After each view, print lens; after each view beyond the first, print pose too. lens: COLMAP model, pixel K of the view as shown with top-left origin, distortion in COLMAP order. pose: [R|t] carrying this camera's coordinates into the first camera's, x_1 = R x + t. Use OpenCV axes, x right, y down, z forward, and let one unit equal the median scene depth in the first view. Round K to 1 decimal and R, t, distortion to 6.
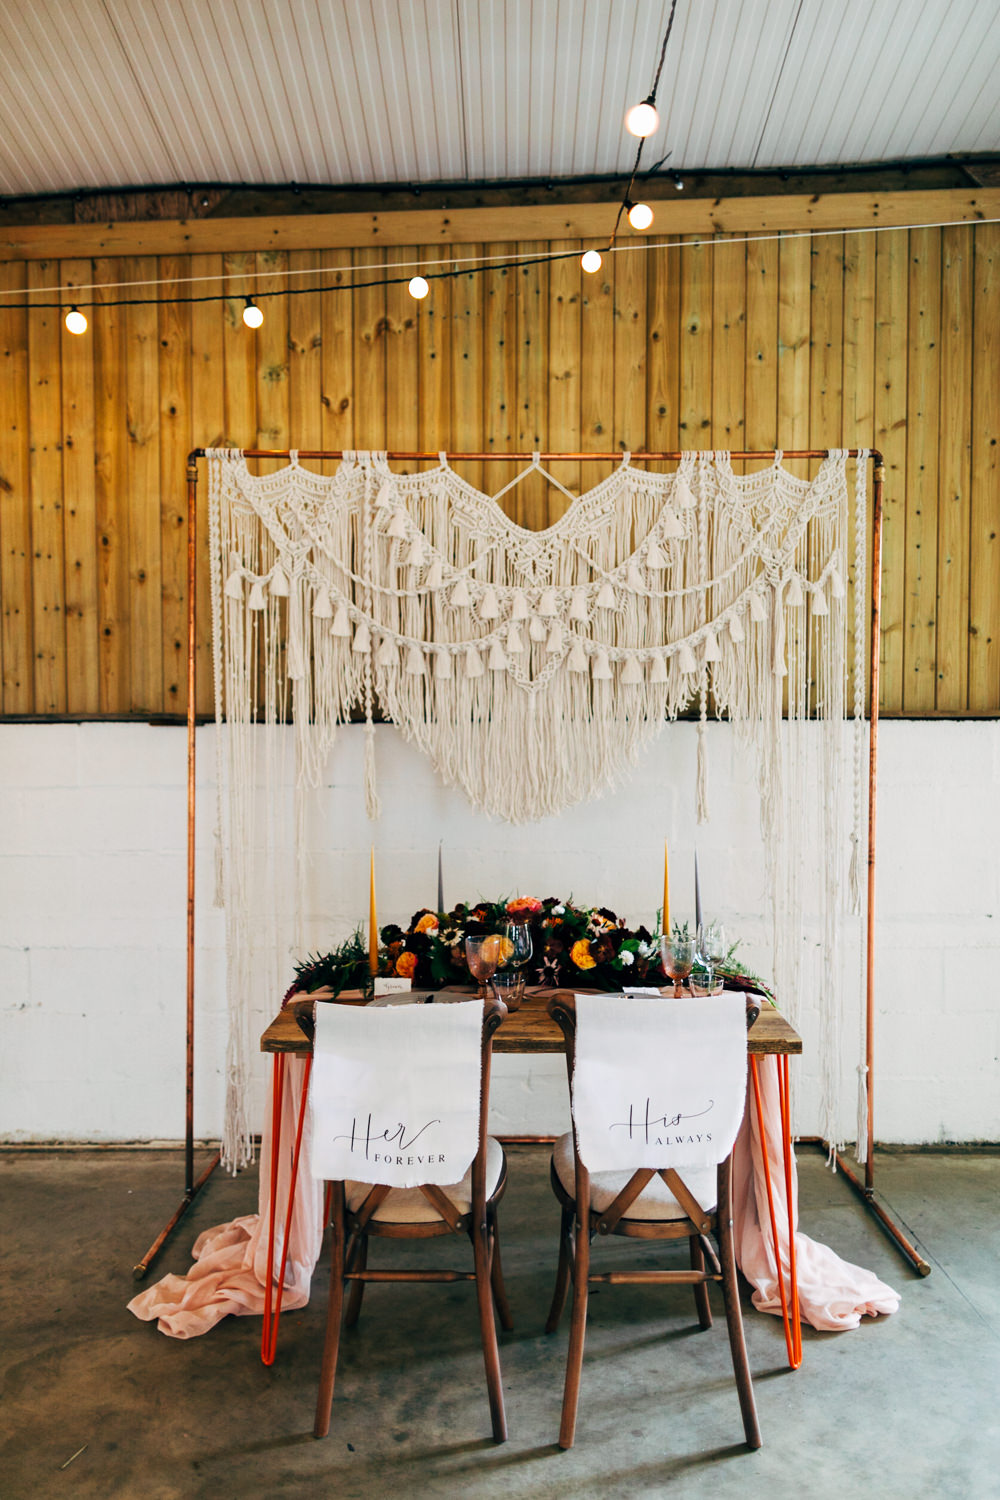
lens RADIAL K [[1024.7, 0, 500.0], [0, 1024.7, 750.0], [0, 0, 1]] dist [0.001683, -0.000862]
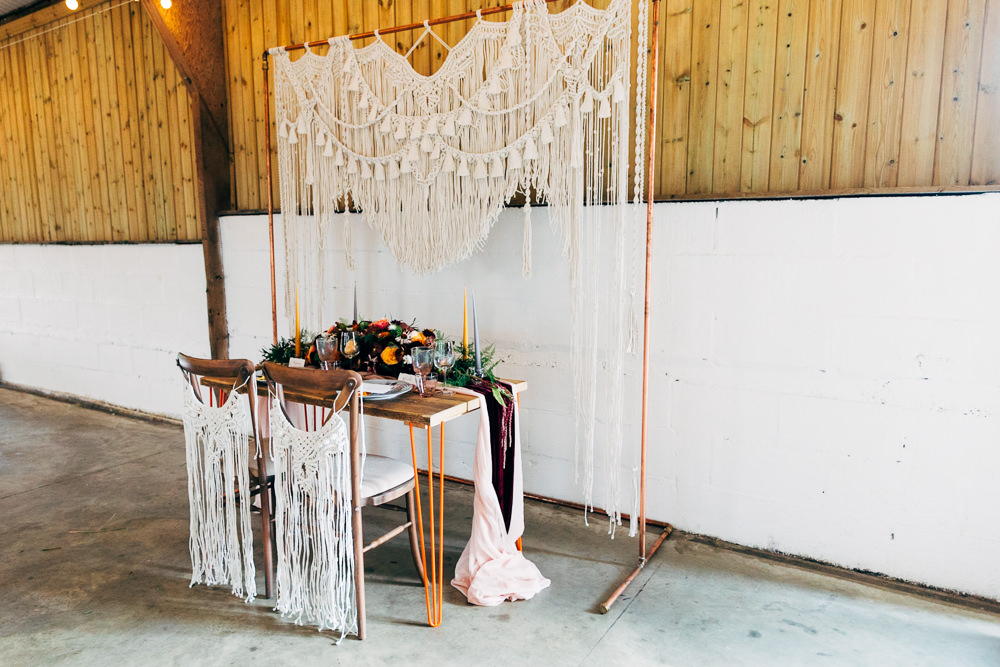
lens RADIAL K [[729.0, 0, 500.0], [0, 729.0, 333.5], [0, 0, 1]] dist [0.003794, -0.001841]
pose [[0.842260, 0.070508, -0.534440, 0.620158], [-0.005200, 0.992426, 0.122734, 0.021781], [0.539046, -0.100595, 0.836248, 0.122258]]
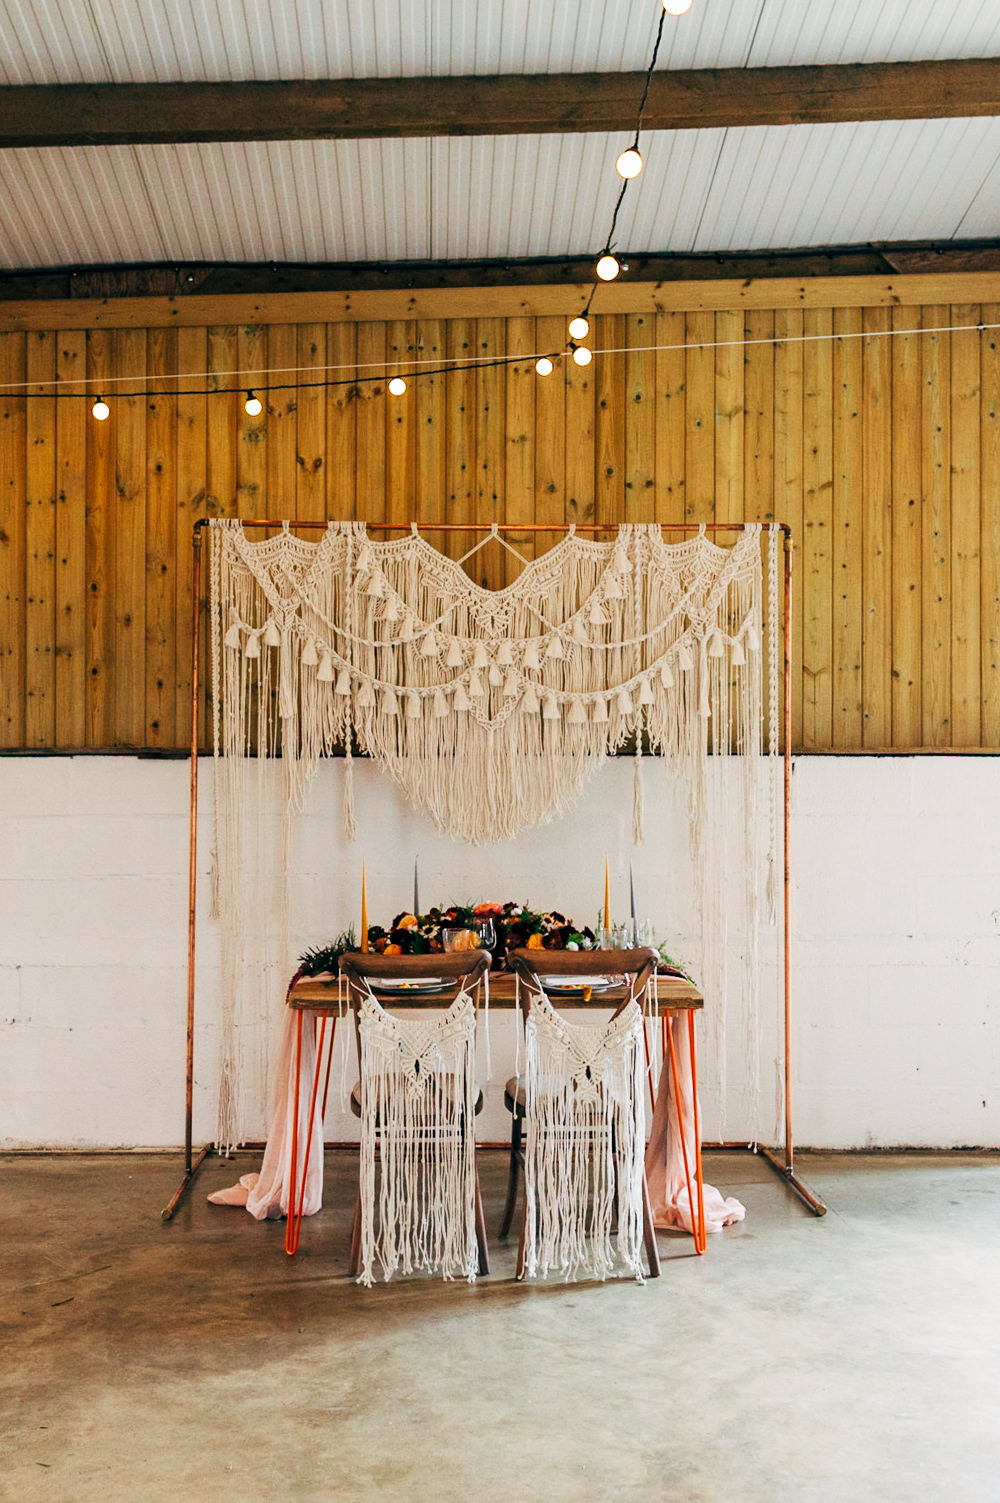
lens RADIAL K [[1534.9, 0, 500.0], [0, 1534.9, 751.5], [0, 0, 1]] dist [0.014409, 0.007417]
pose [[0.999019, 0.003327, 0.044149, -0.030055], [-0.001759, 0.999367, -0.035523, 0.025304], [-0.044239, 0.035410, 0.998393, -0.632126]]
